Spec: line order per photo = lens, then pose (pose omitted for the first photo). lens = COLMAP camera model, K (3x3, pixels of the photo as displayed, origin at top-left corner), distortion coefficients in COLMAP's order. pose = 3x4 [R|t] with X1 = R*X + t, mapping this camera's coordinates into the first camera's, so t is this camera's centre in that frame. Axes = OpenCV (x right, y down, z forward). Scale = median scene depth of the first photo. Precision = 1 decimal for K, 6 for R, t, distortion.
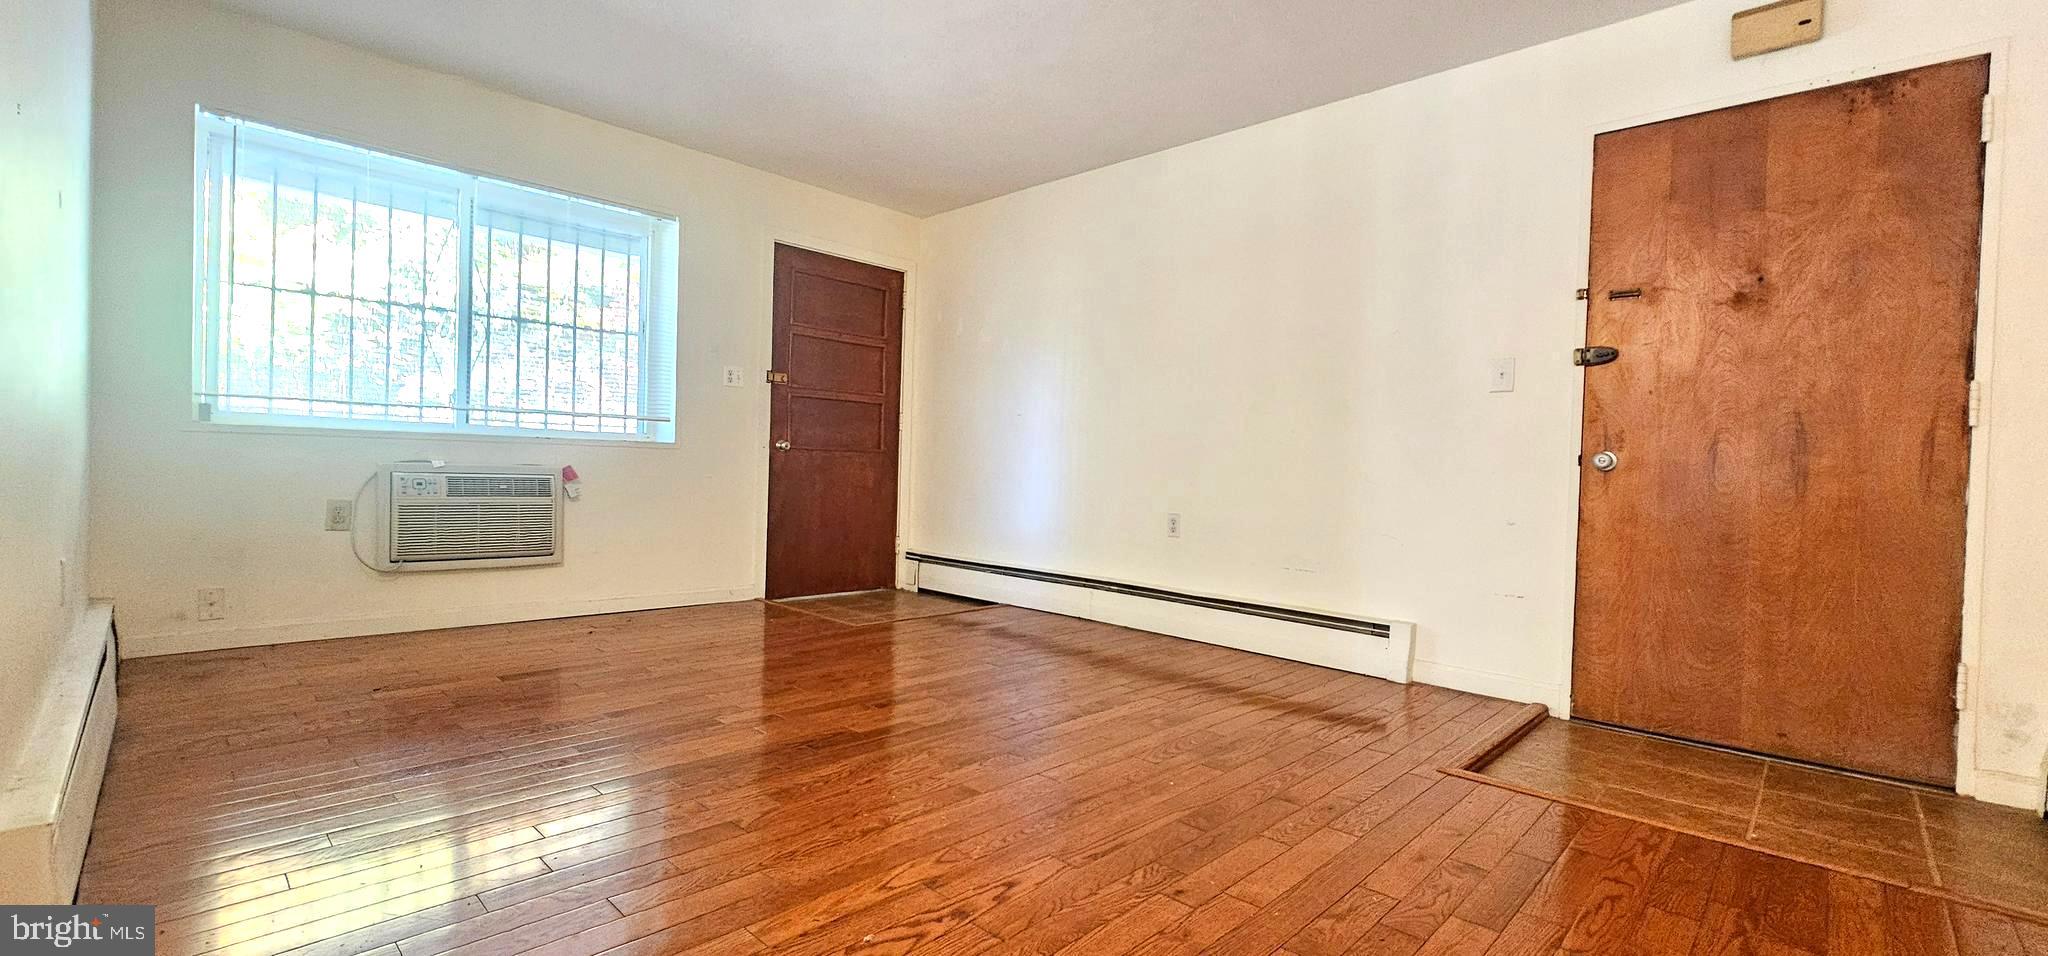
lens RADIAL K [[837.5, 0, 1029.7], [0, 837.5, 480.3], [0, 0, 1]] dist [-0.001190, -0.000076]
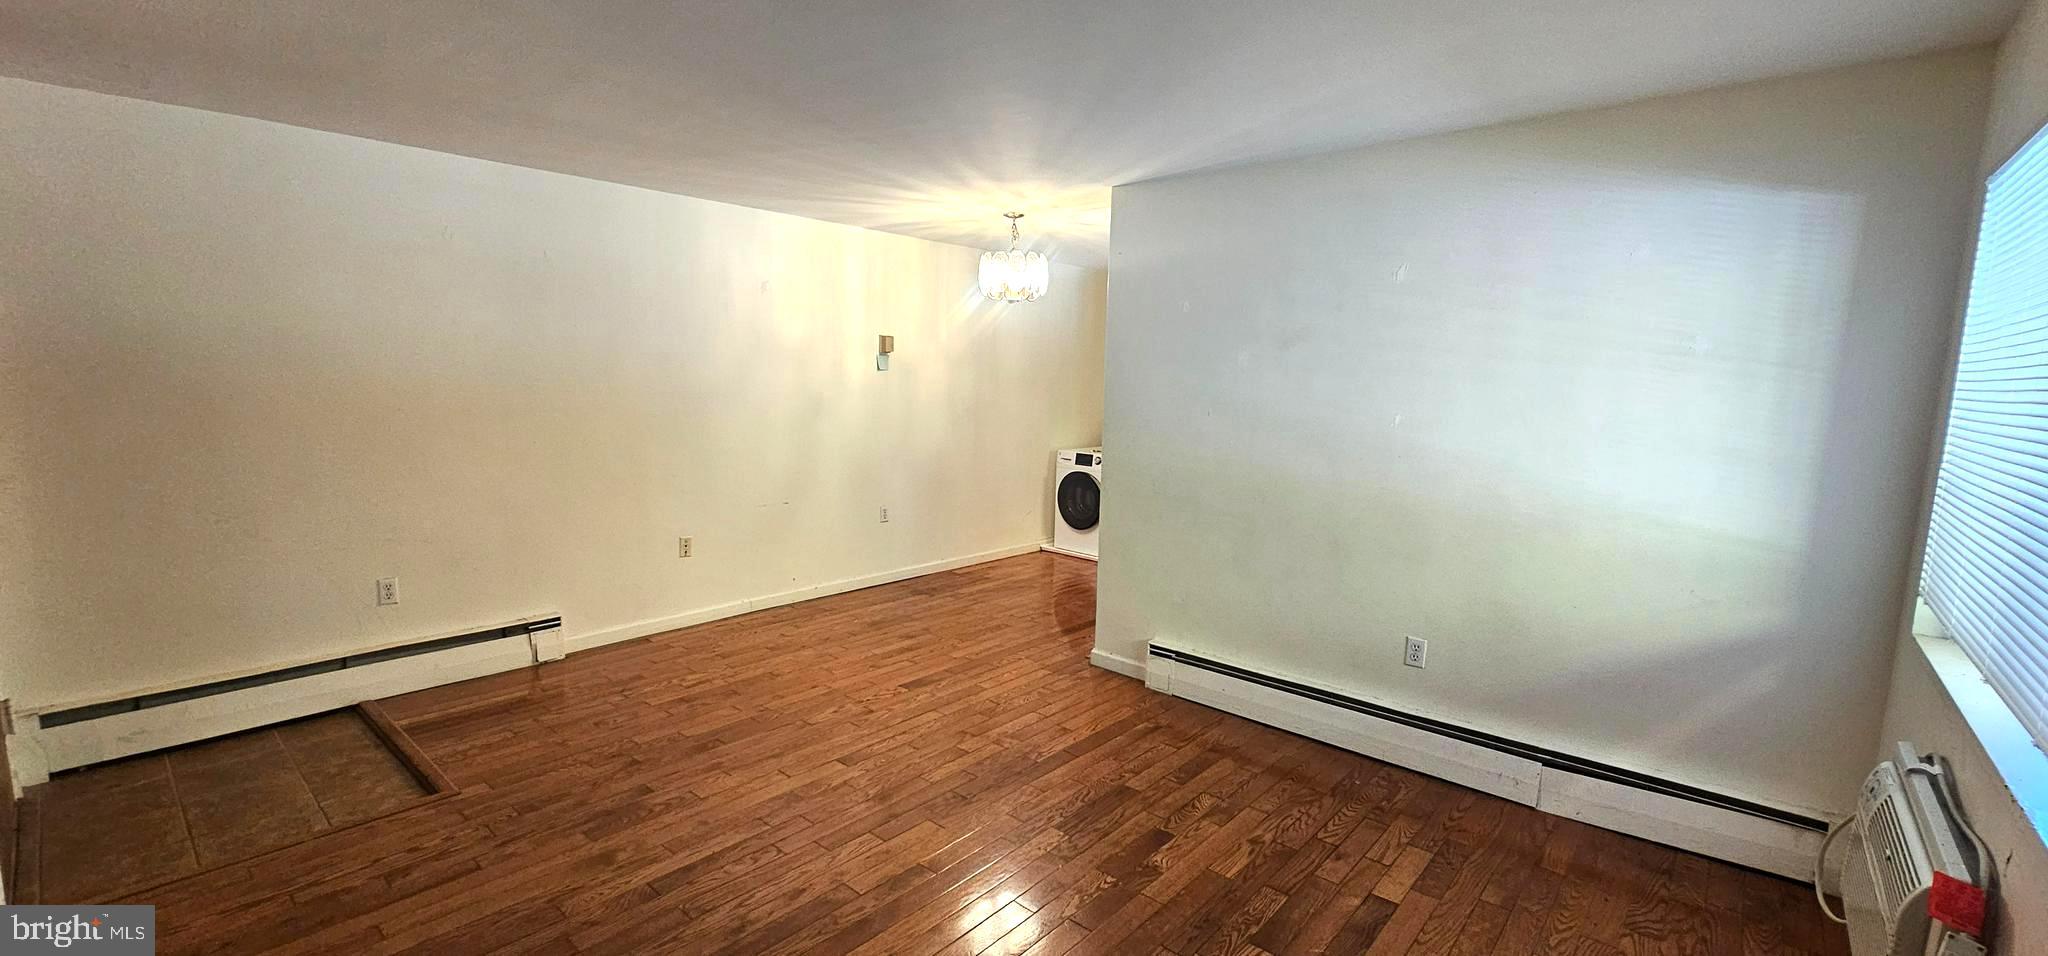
lens RADIAL K [[837.5, 0, 1042.5], [0, 837.5, 476.9], [0, 0, 1]] dist [-0.001190, -0.000076]
pose [[-0.996747, -0.047249, -0.065290, -0.180001], [-0.055674, 0.989428, 0.133916, -0.218632], [0.058272, 0.137115, -0.988840, 1.415070]]
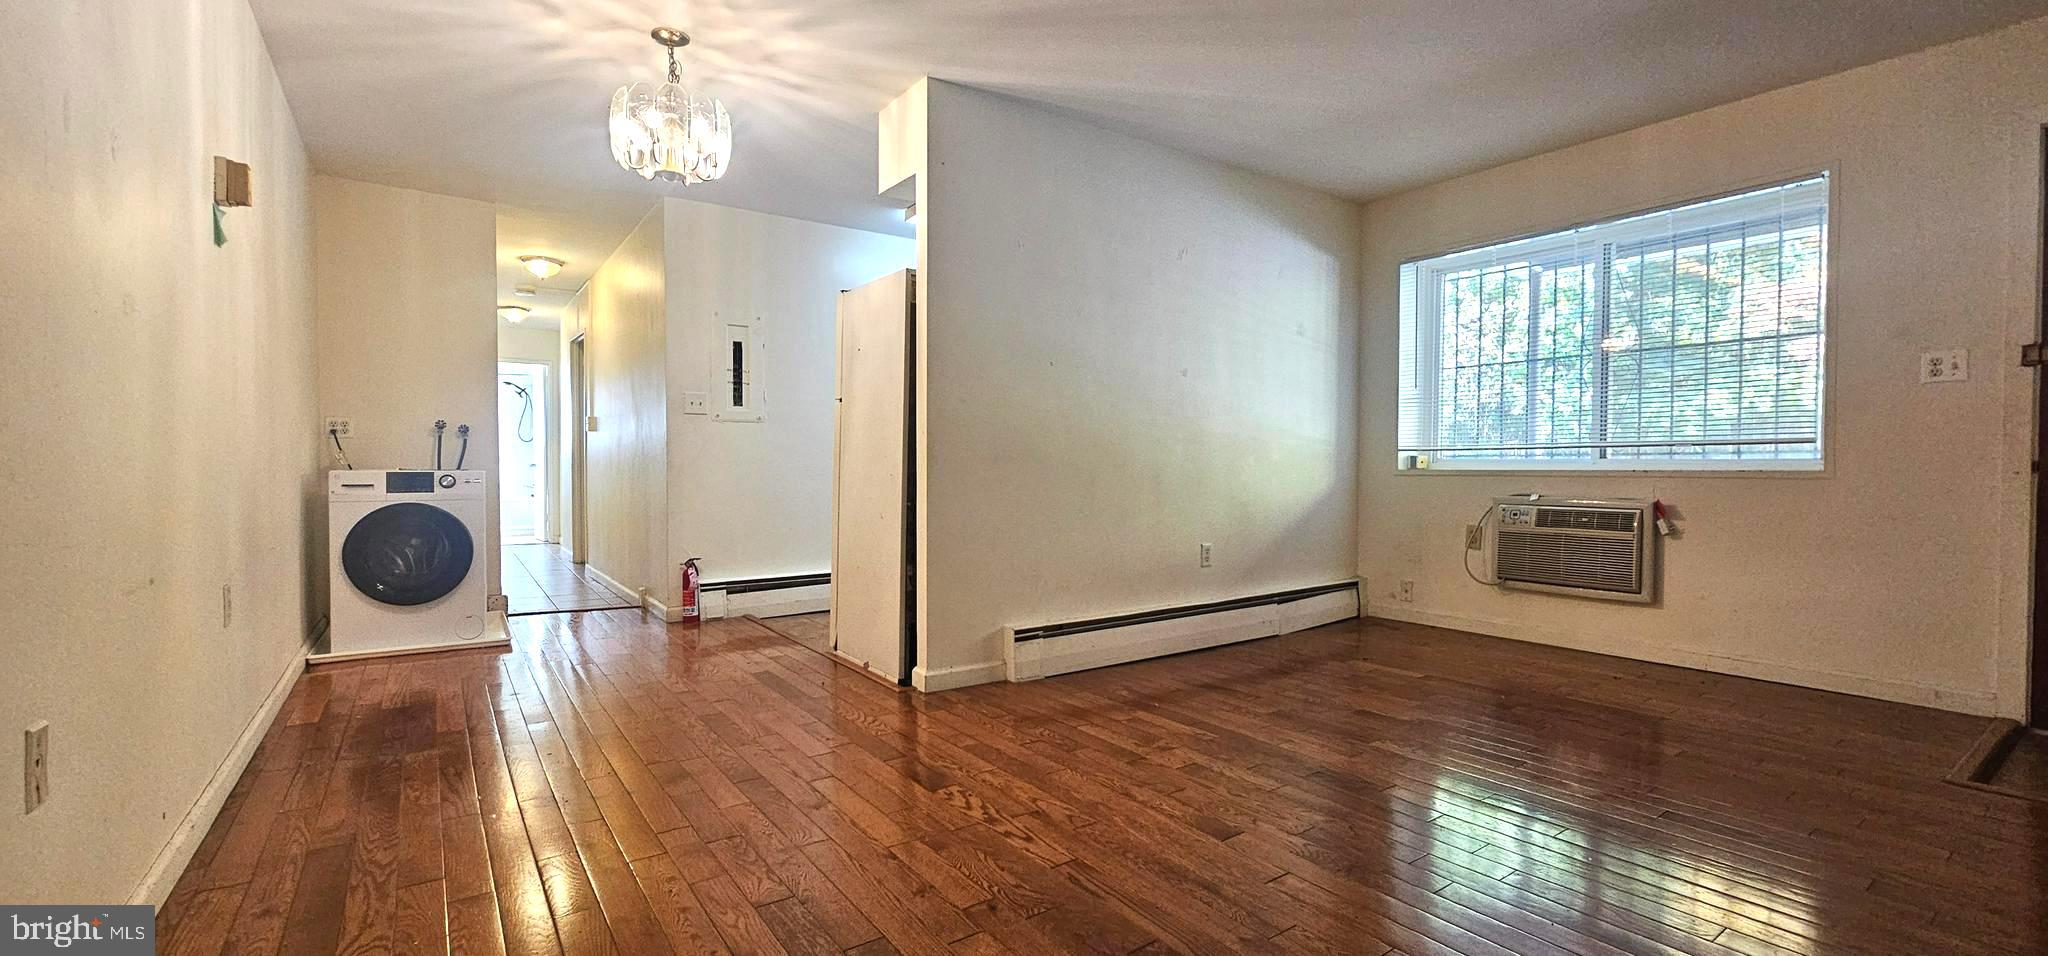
lens RADIAL K [[837.5, 0, 1039.5], [0, 837.5, 481.2], [0, 0, 1]] dist [-0.001190, -0.000076]
pose [[-0.172850, -0.012179, -0.984873, 0.531974], [-0.020178, 0.999757, -0.008821, -0.018138], [0.984741, 0.018348, -0.173054, 0.536616]]
